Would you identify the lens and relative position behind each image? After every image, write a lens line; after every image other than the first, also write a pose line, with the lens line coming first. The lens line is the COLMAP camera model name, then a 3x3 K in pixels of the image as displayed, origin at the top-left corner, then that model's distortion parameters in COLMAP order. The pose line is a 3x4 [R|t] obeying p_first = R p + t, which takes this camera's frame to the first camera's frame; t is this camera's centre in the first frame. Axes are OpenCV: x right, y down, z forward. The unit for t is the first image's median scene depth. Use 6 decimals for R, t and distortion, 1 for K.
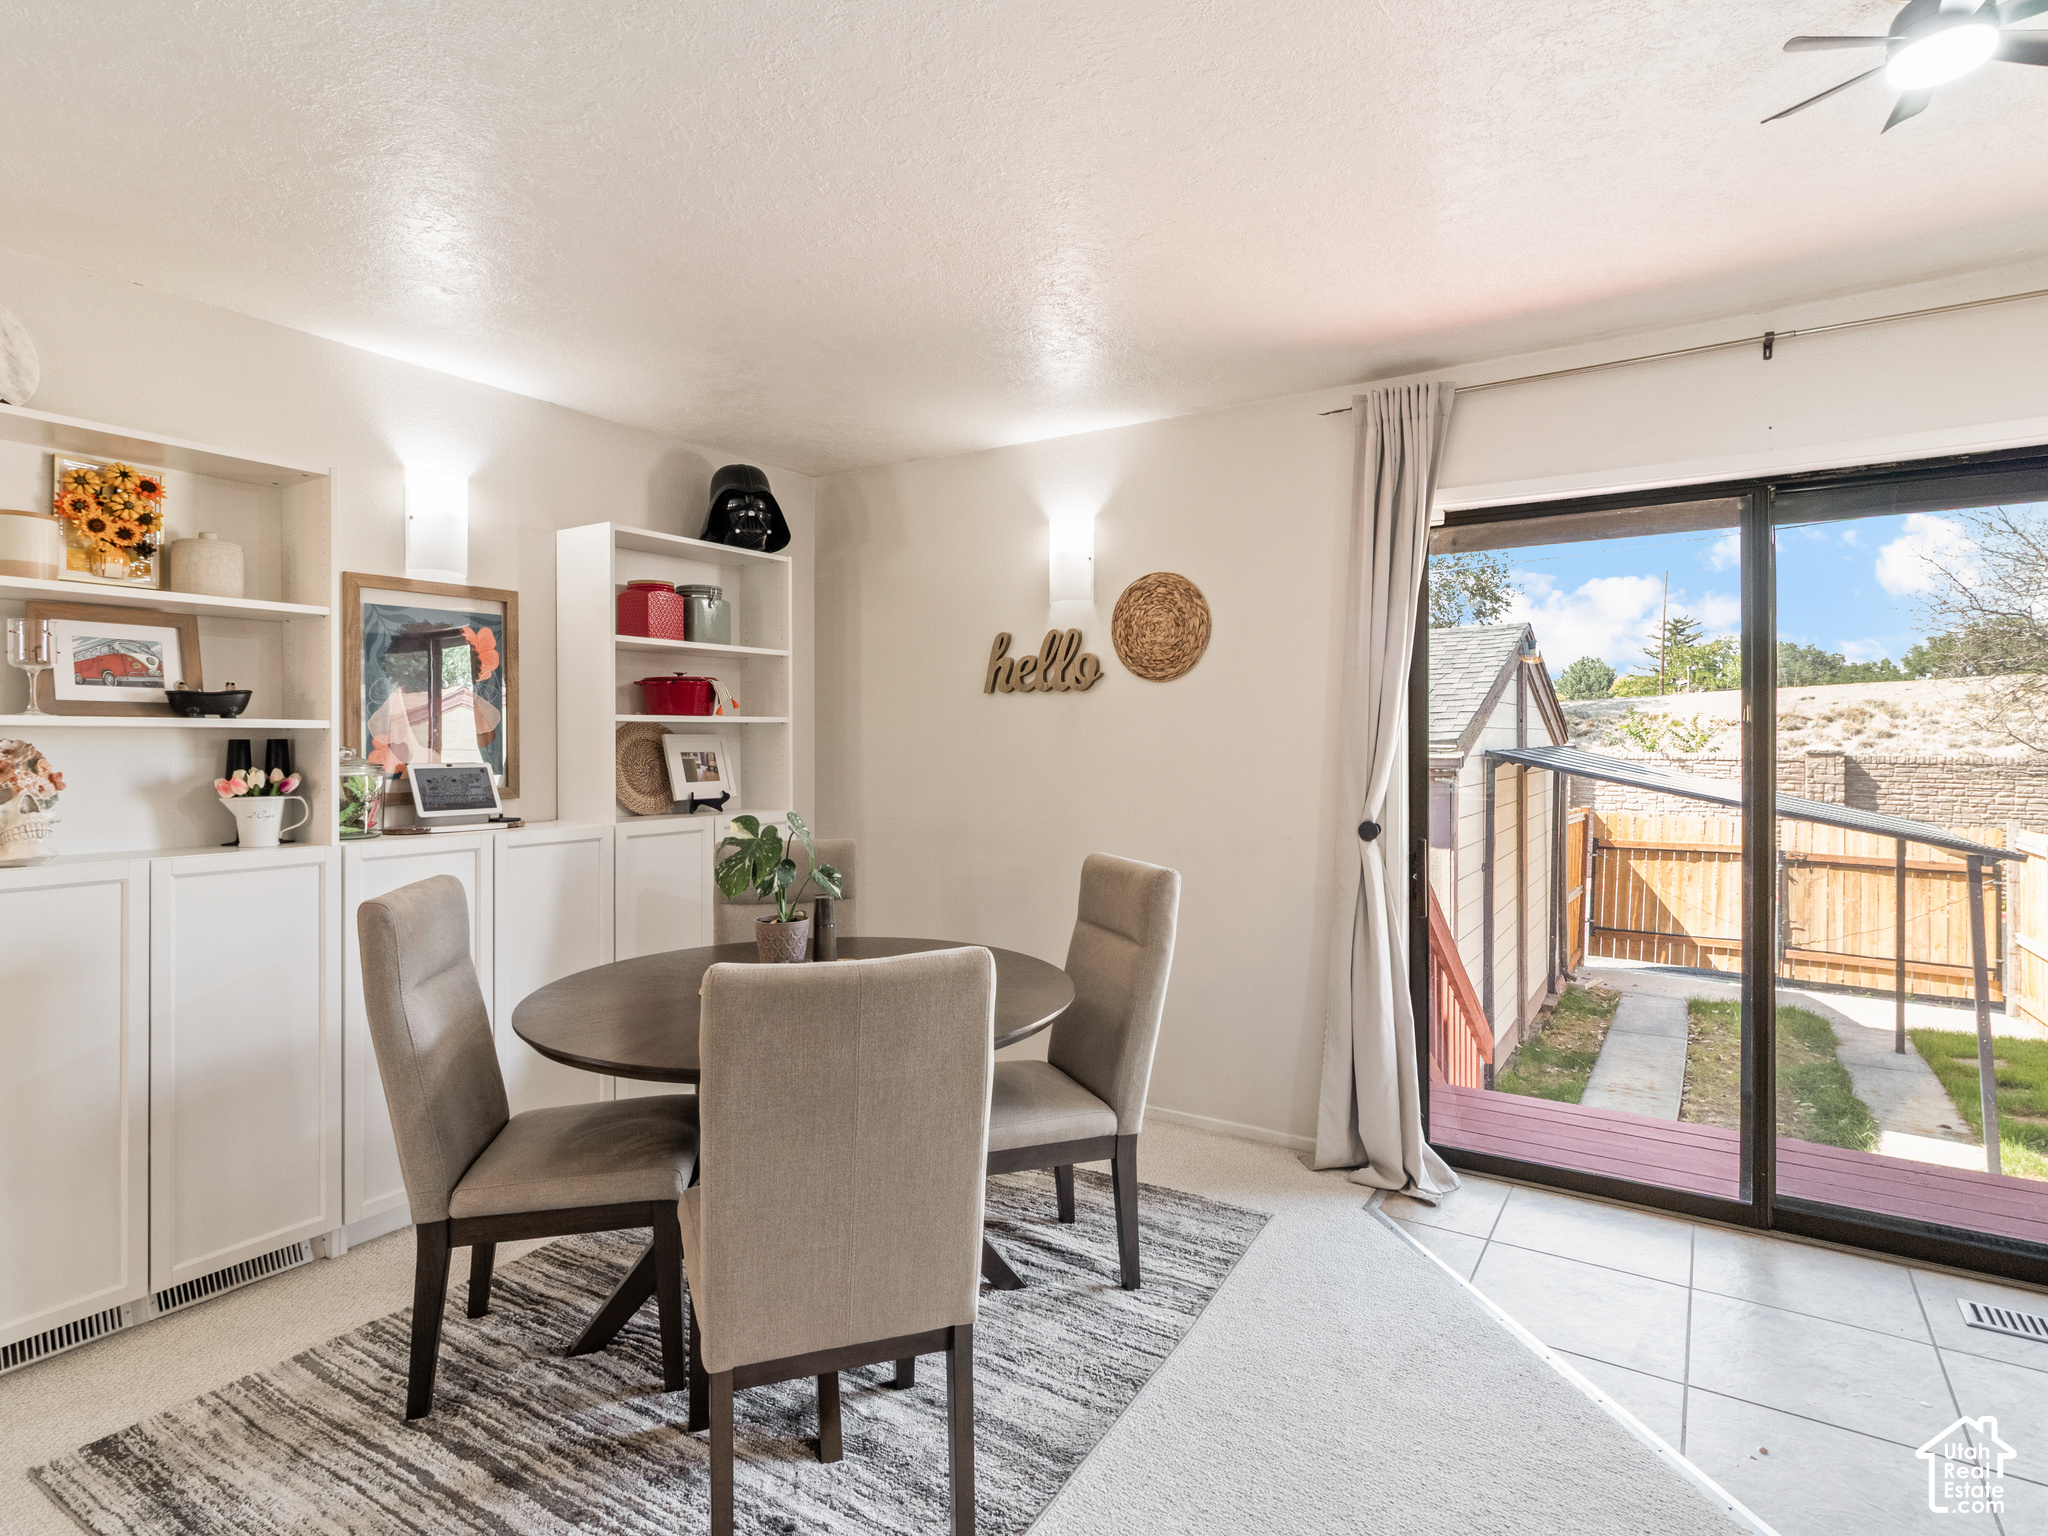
lens RADIAL K [[1071.3, 0, 1042.6], [0, 1071.3, 733.5], [0, 0, 1]] dist [-0.001468, 0.002231]
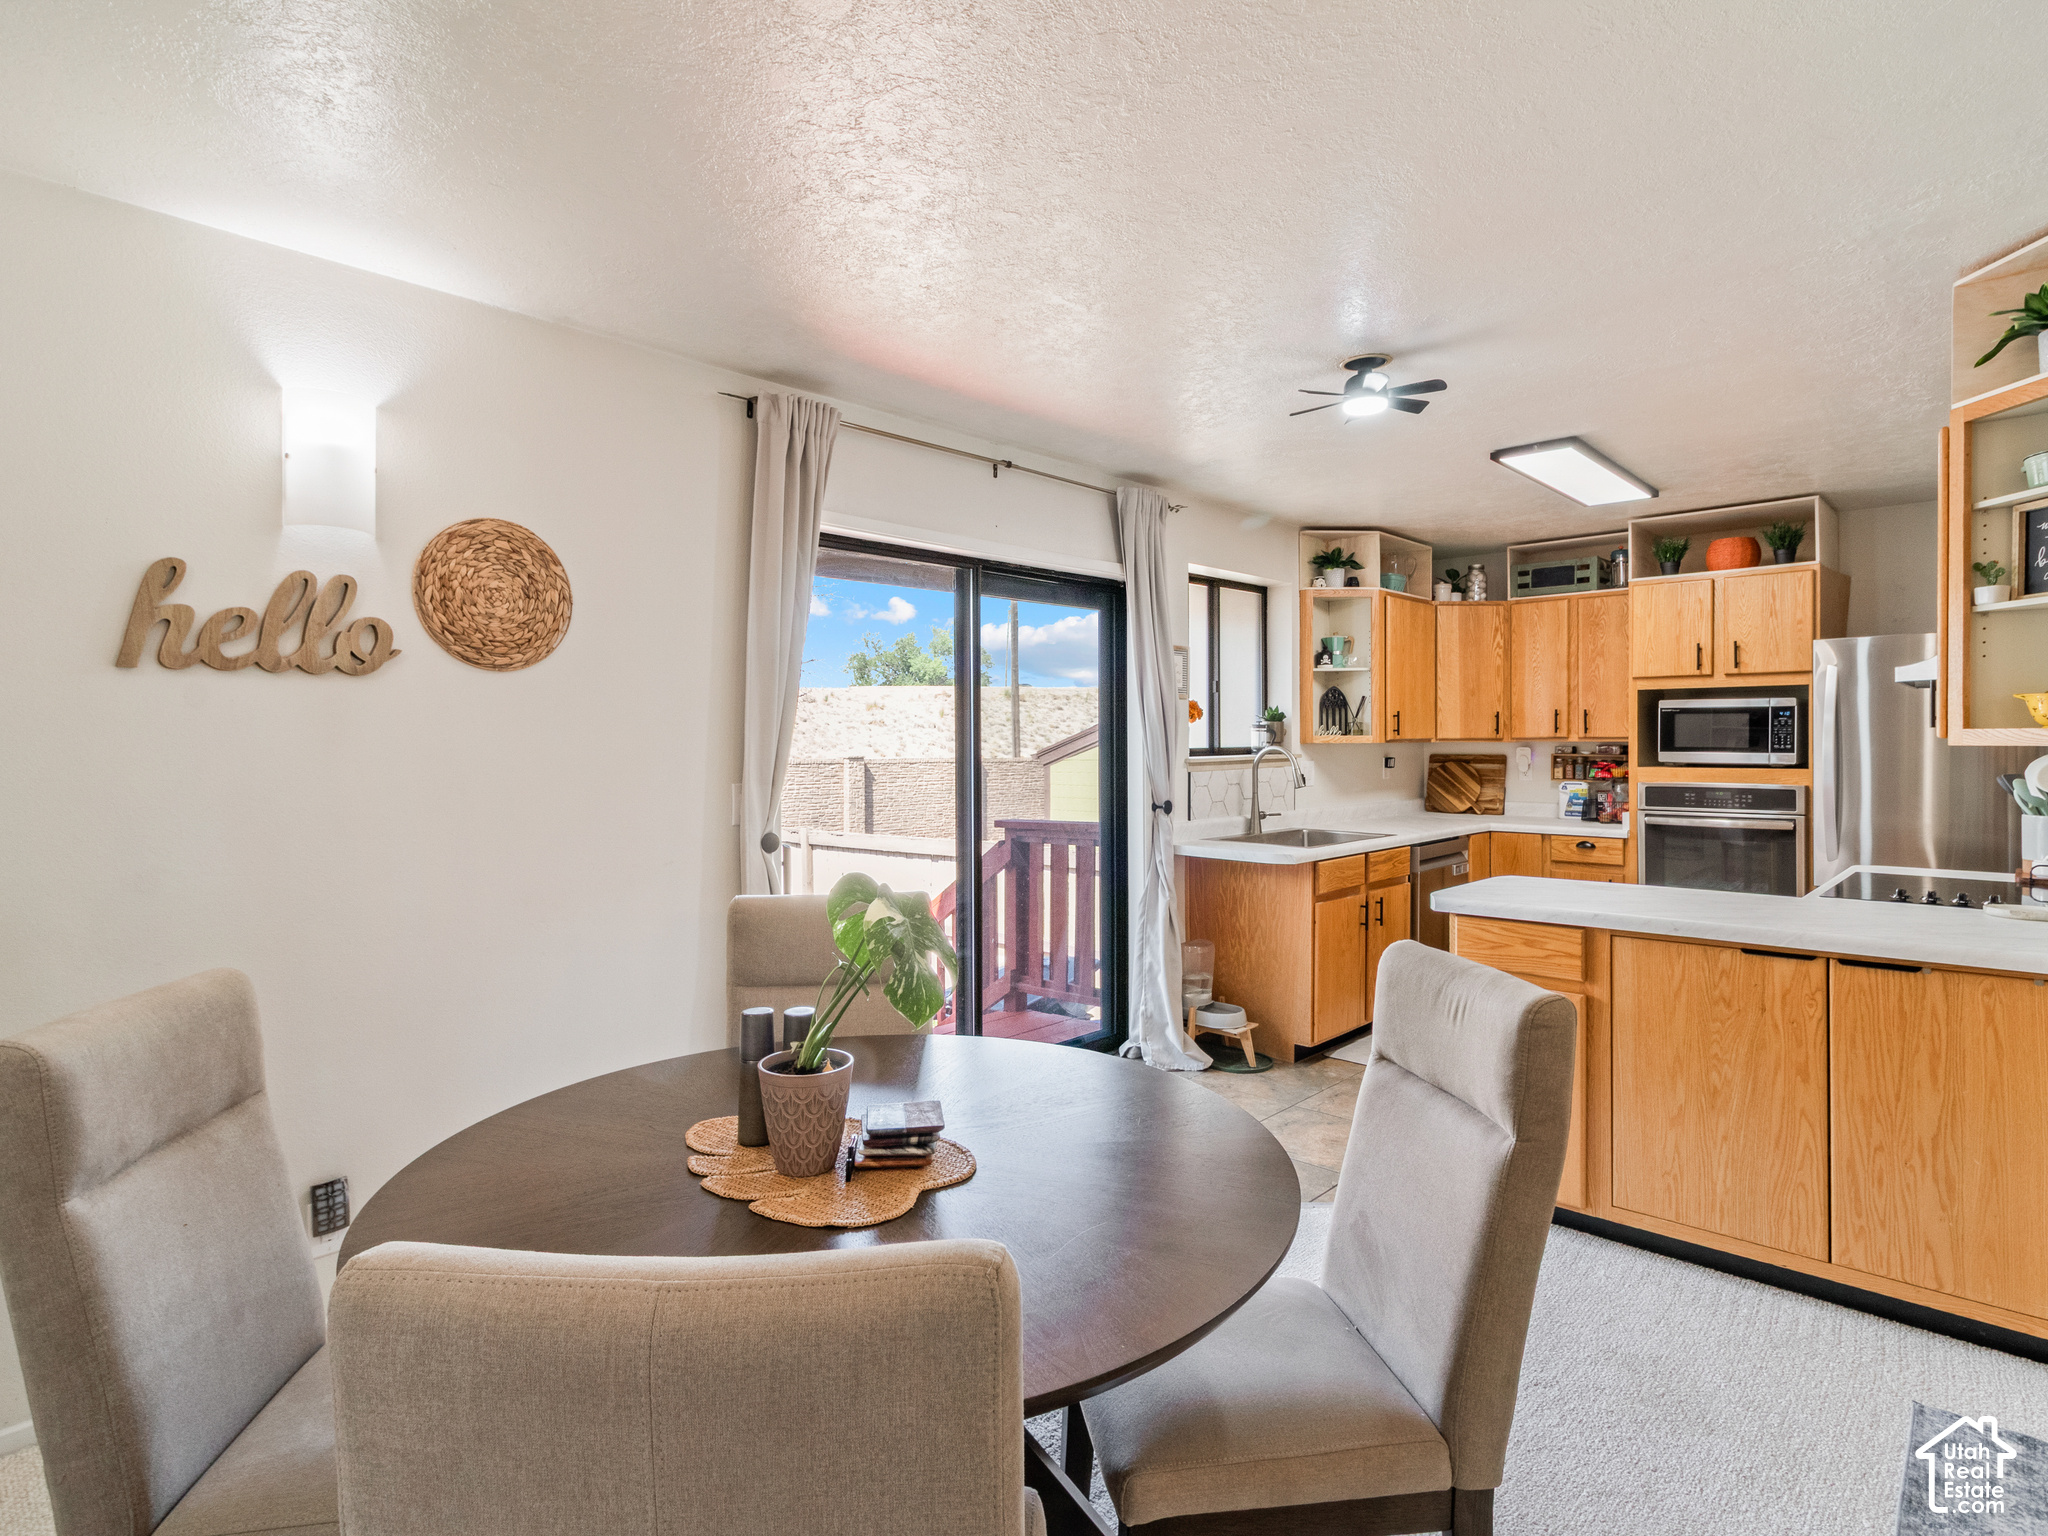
lens RADIAL K [[1071.3, 0, 1031.6], [0, 1071.3, 732.5], [0, 0, 1]] dist [-0.001468, 0.002231]
pose [[0.184310, 0.005415, 0.982853, -0.612814], [0.001127, 0.999983, -0.005721, -0.002706], [-0.982867, 0.002162, 0.184301, 0.592266]]
